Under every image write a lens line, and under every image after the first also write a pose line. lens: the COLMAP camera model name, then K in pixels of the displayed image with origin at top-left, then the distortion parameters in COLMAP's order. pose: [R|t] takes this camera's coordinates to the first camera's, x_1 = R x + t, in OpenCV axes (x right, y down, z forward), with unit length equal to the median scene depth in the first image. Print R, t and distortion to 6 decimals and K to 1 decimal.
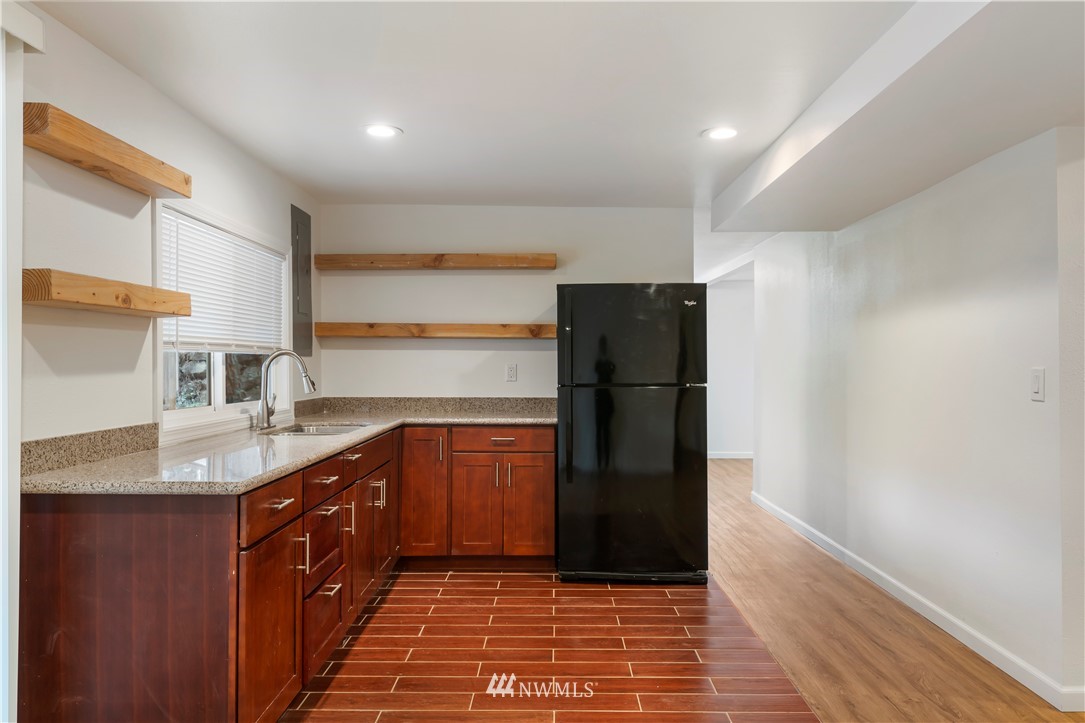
lens RADIAL K [[800.0, 0, 540.7], [0, 800.0, 359.1], [0, 0, 1]] dist [0.007278, -0.003040]
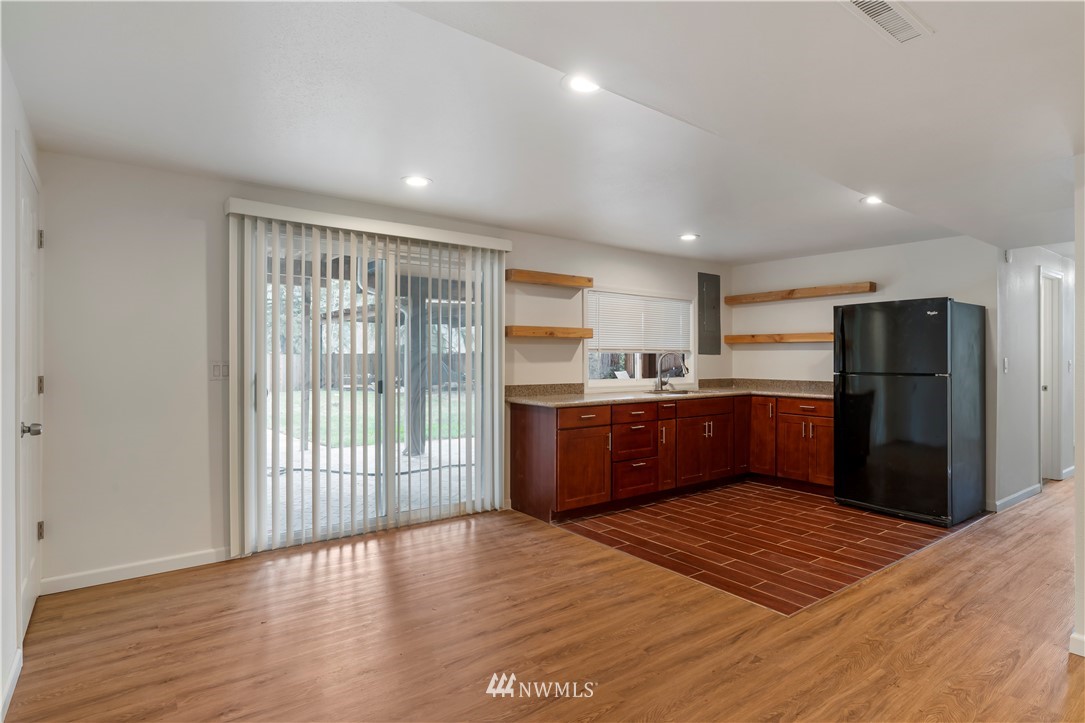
lens RADIAL K [[564.9, 0, 547.8], [0, 564.9, 360.3], [0, 0, 1]] dist [-0.002057, 0.000193]
pose [[0.610012, 0.002587, -0.792388, 0.516388], [0.003289, 0.999978, 0.005797, 0.000516], [0.792385, -0.006143, 0.609990, -0.071181]]
